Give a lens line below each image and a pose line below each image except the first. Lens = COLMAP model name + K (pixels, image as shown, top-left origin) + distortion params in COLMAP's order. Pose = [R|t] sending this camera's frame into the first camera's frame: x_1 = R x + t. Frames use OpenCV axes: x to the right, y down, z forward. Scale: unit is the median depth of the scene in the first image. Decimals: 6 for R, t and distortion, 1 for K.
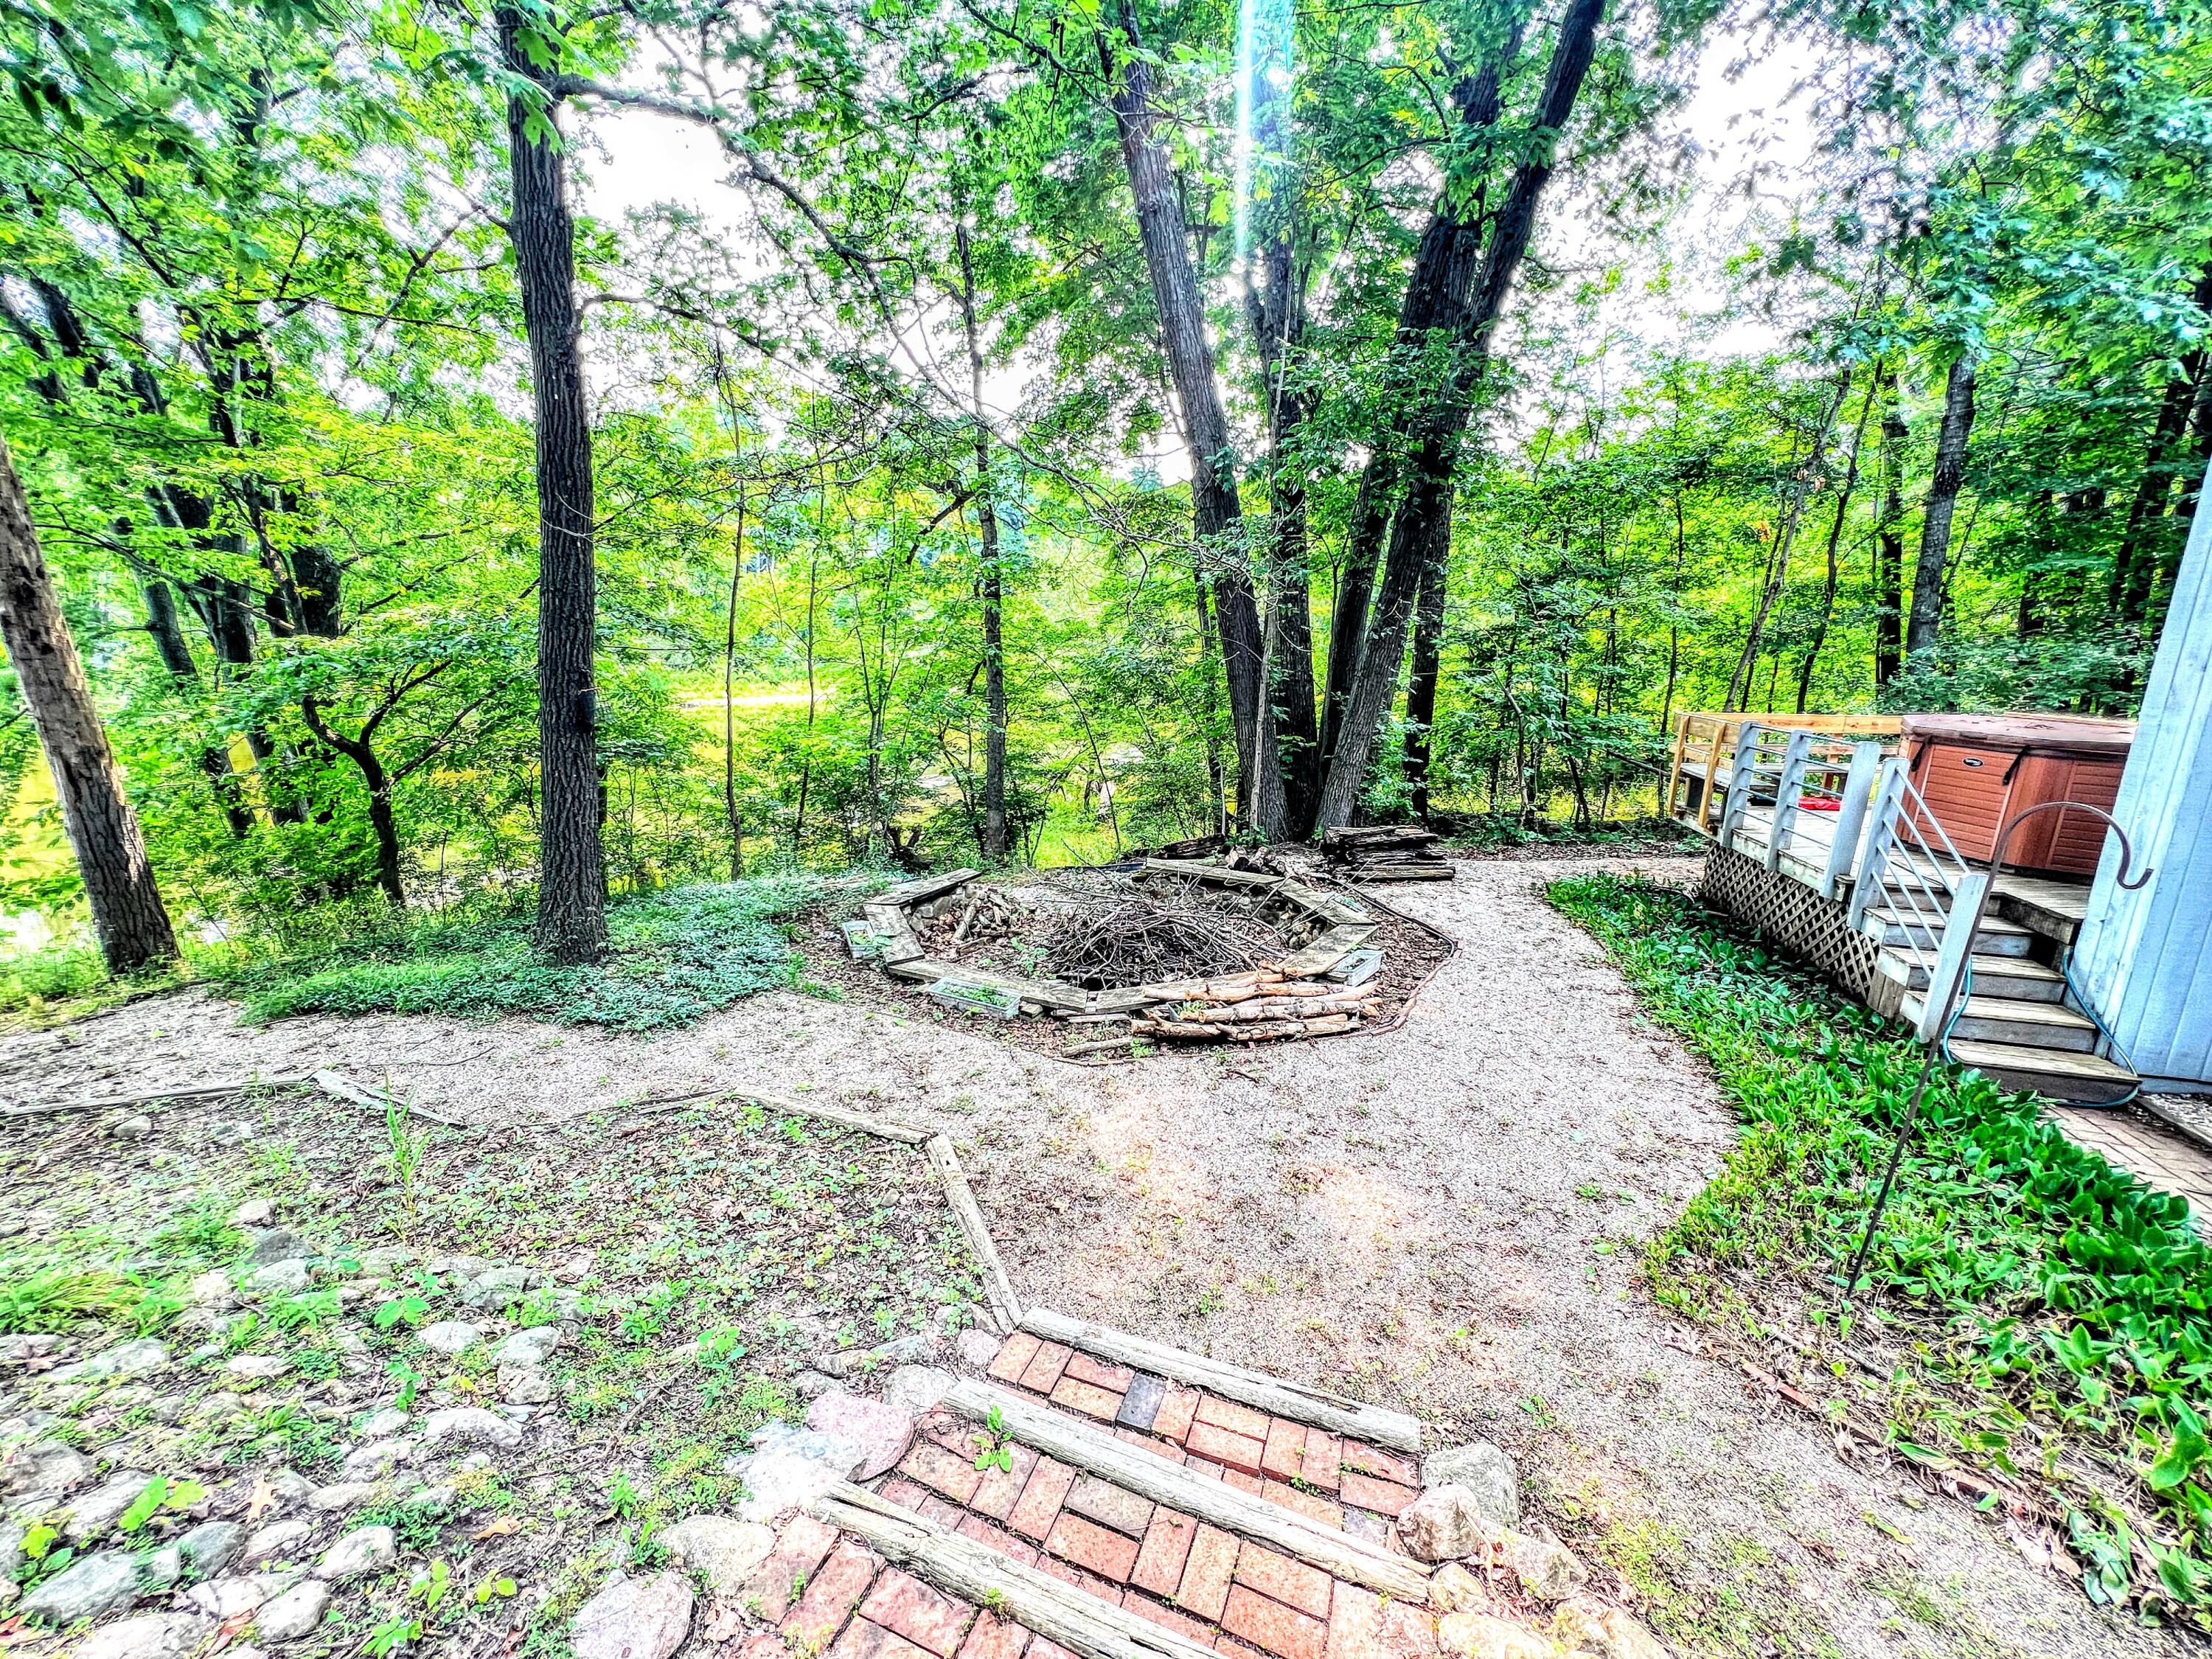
lens RADIAL K [[887.5, 0, 1107.6], [0, 887.5, 830.8], [0, 0, 1]] dist [0.000394, -0.000234]
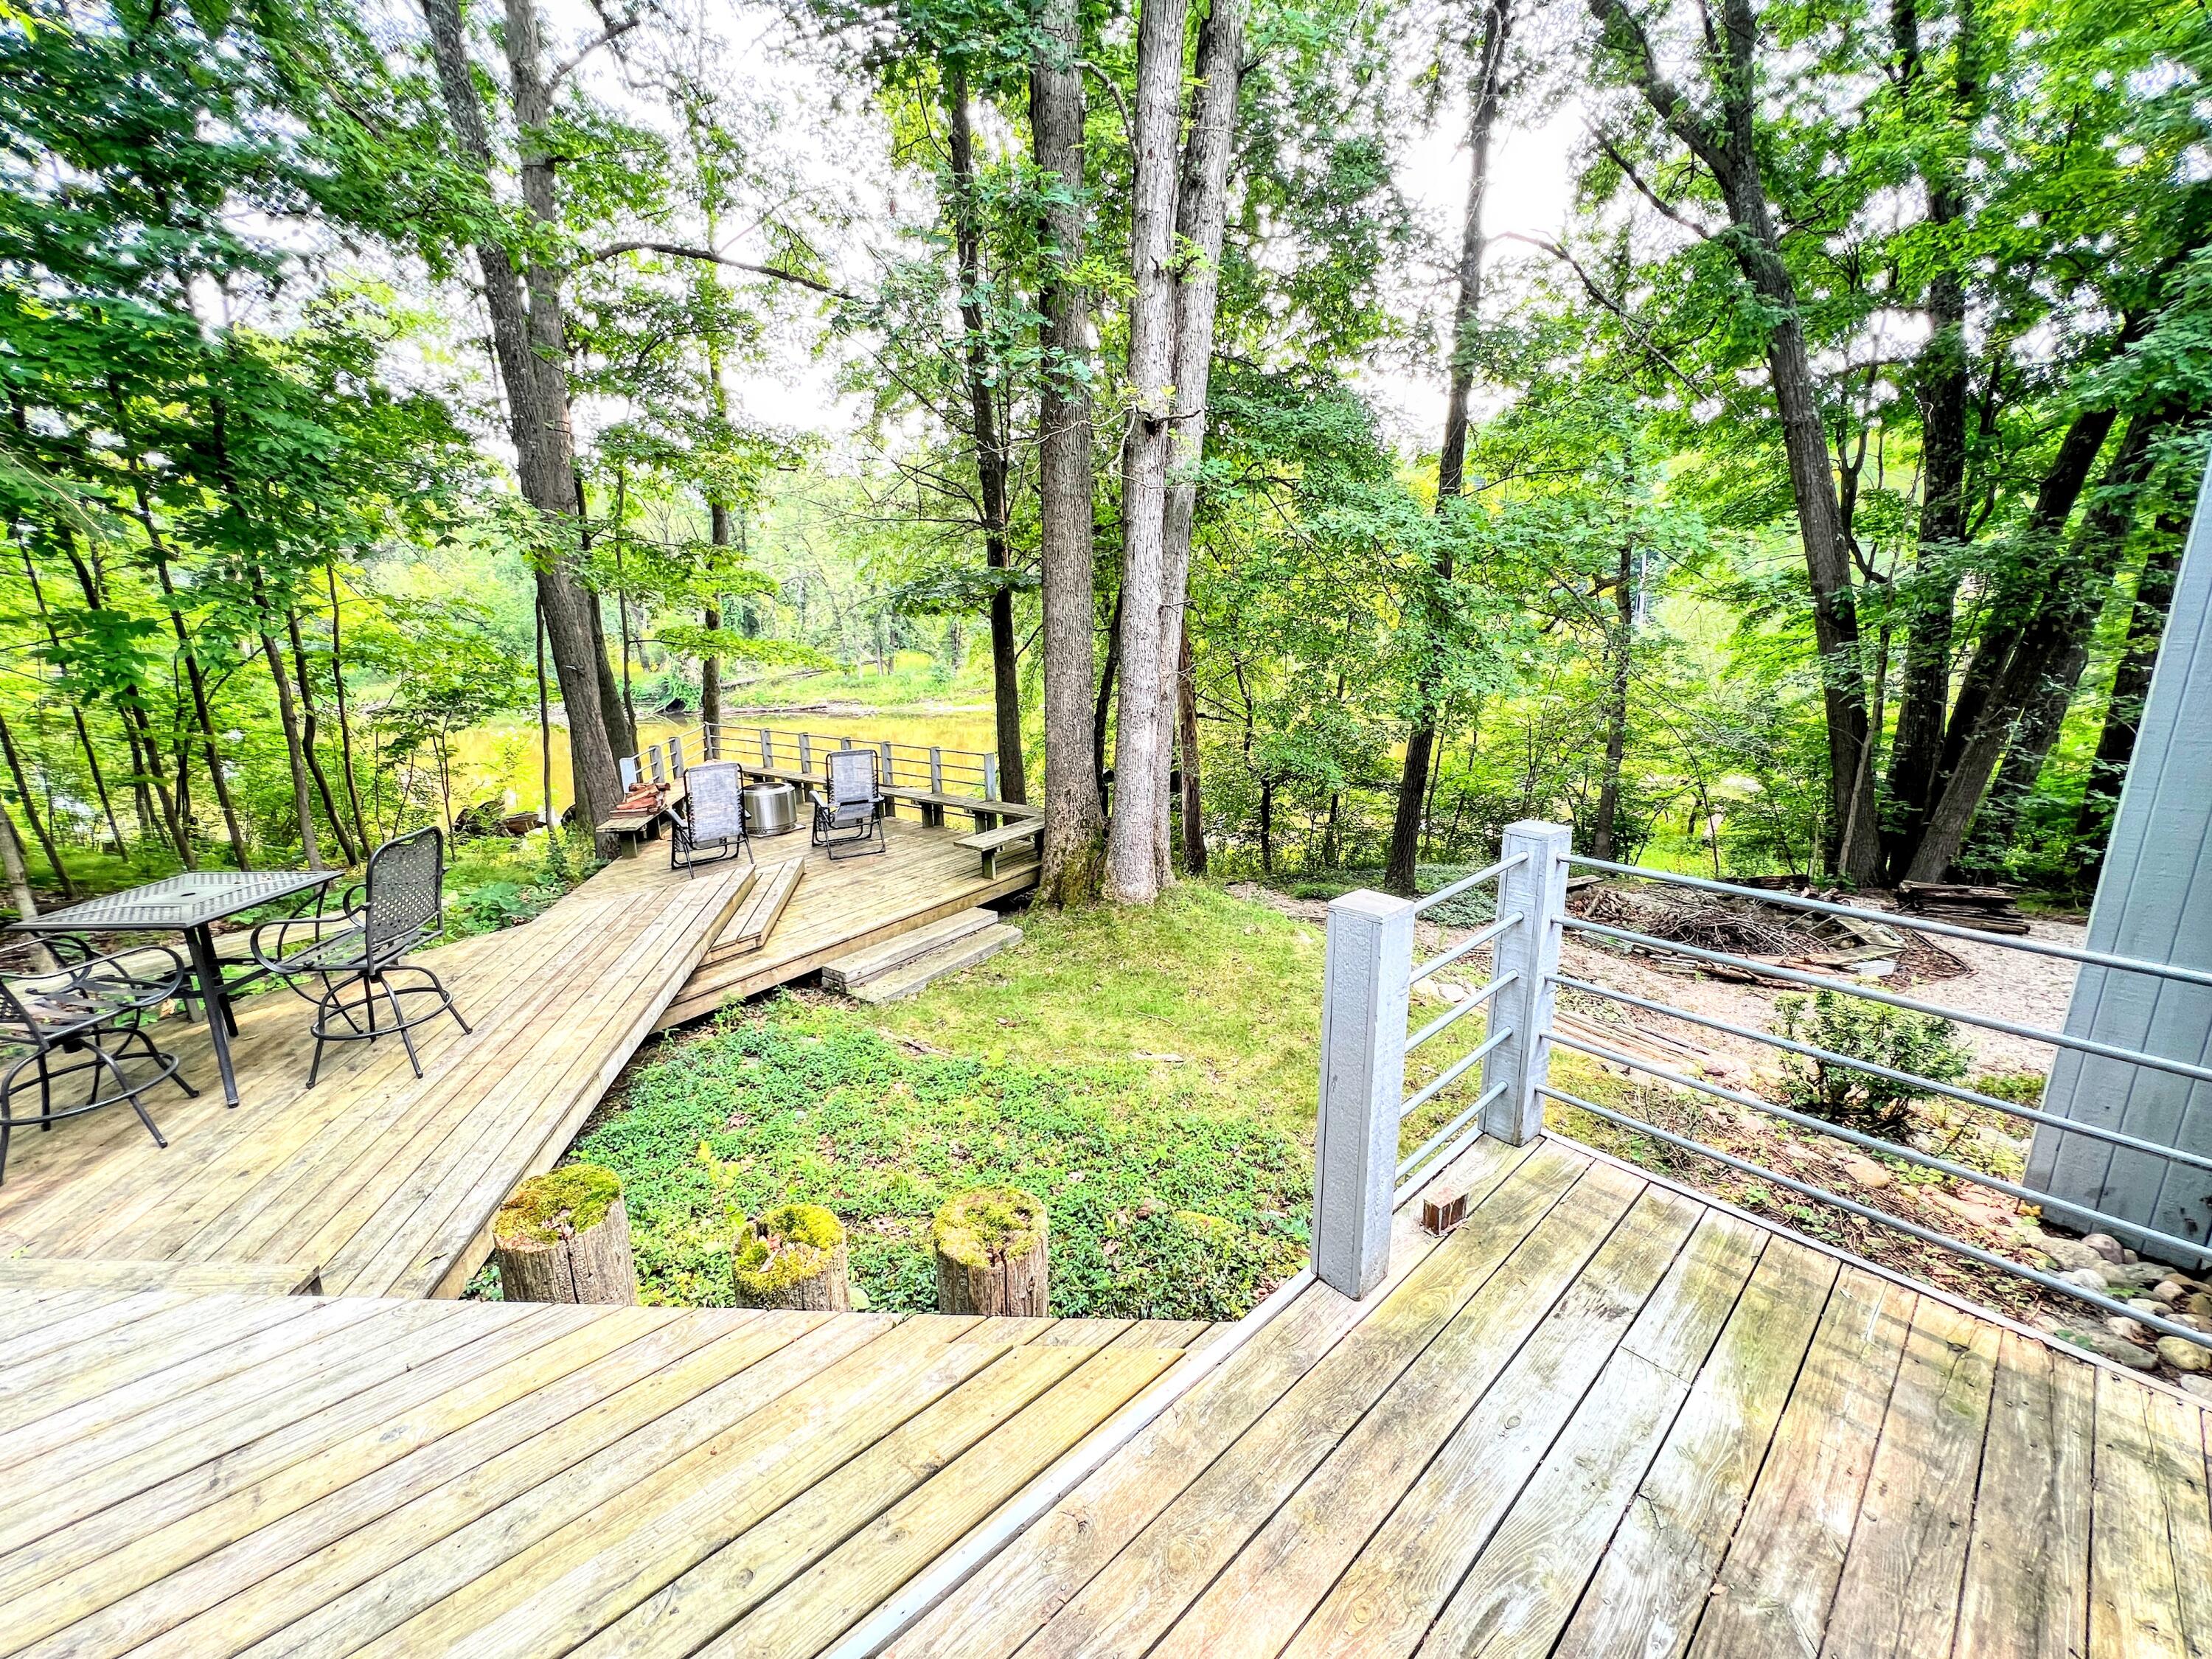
lens RADIAL K [[887.5, 0, 1107.6], [0, 887.5, 830.8], [0, 0, 1]] dist [0.000394, -0.000234]
pose [[0.817691, 0.104368, -0.566118, 0.025656], [-0.094652, 0.994418, 0.046616, -0.031971], [0.567823, 0.015467, 0.823005, -0.887345]]
